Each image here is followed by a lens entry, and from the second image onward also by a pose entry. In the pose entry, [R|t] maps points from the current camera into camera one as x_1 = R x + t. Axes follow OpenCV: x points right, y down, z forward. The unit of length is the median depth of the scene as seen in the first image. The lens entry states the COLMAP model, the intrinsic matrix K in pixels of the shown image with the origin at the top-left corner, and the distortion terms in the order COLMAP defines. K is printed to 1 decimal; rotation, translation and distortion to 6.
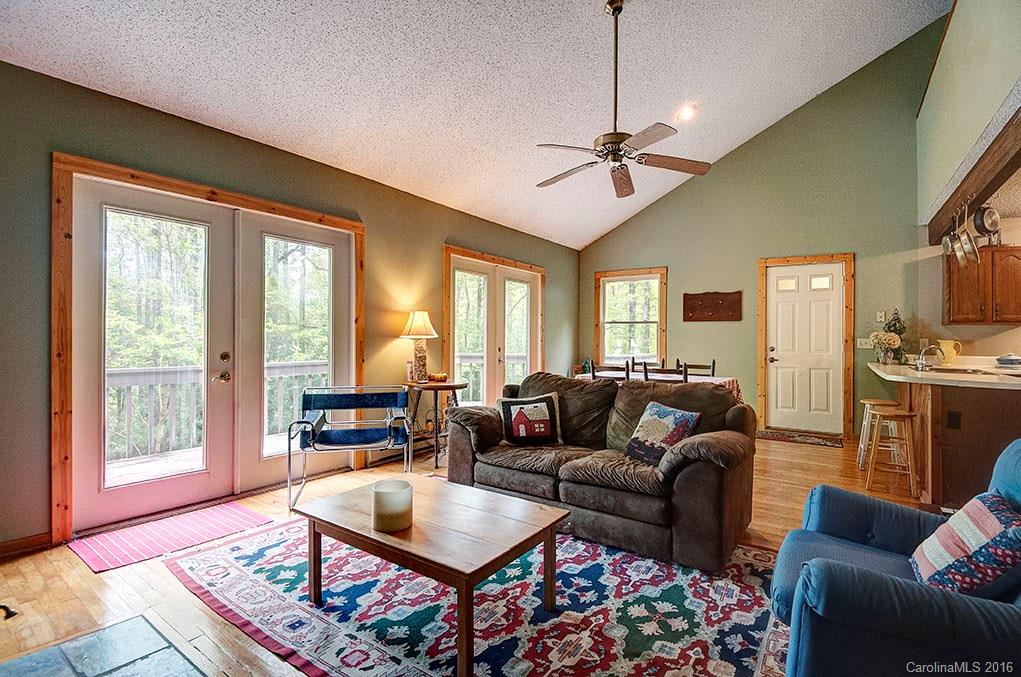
lens RADIAL K [[476.0, 0, 512.8], [0, 476.0, 337.9], [0, 0, 1]] dist [-0.040366, -0.005842]
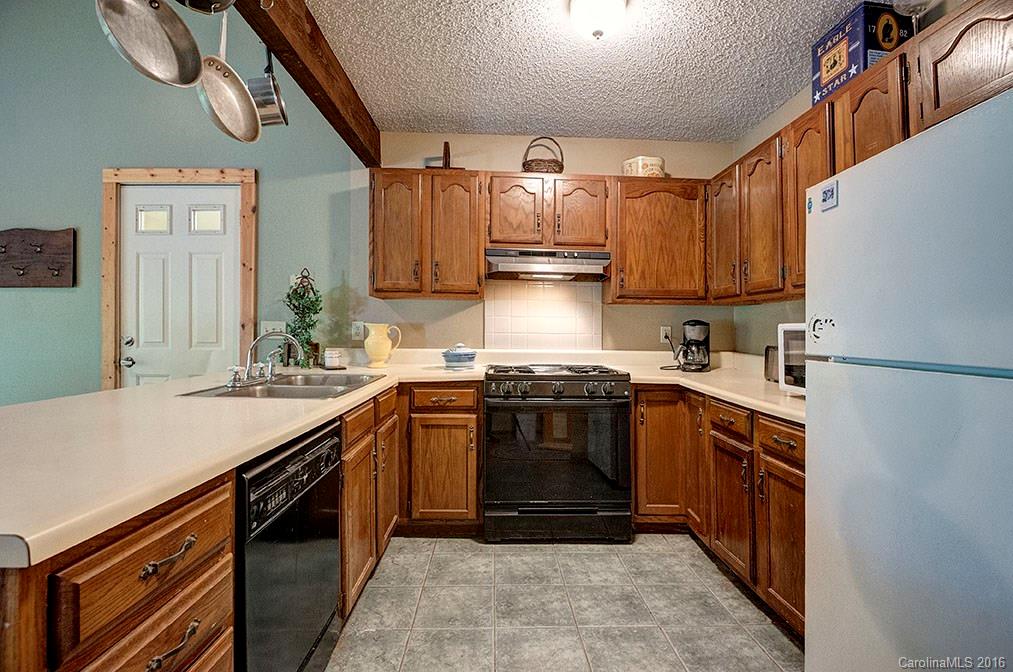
lens RADIAL K [[472.3, 0, 510.0], [0, 472.3, 335.0], [0, 0, 1]] dist [-0.040366, -0.005842]
pose [[0.815316, -0.008233, 0.578957, 0.718317], [-0.000526, 0.999888, 0.014959, 0.010400], [-0.579015, -0.012501, 0.815221, 0.391772]]
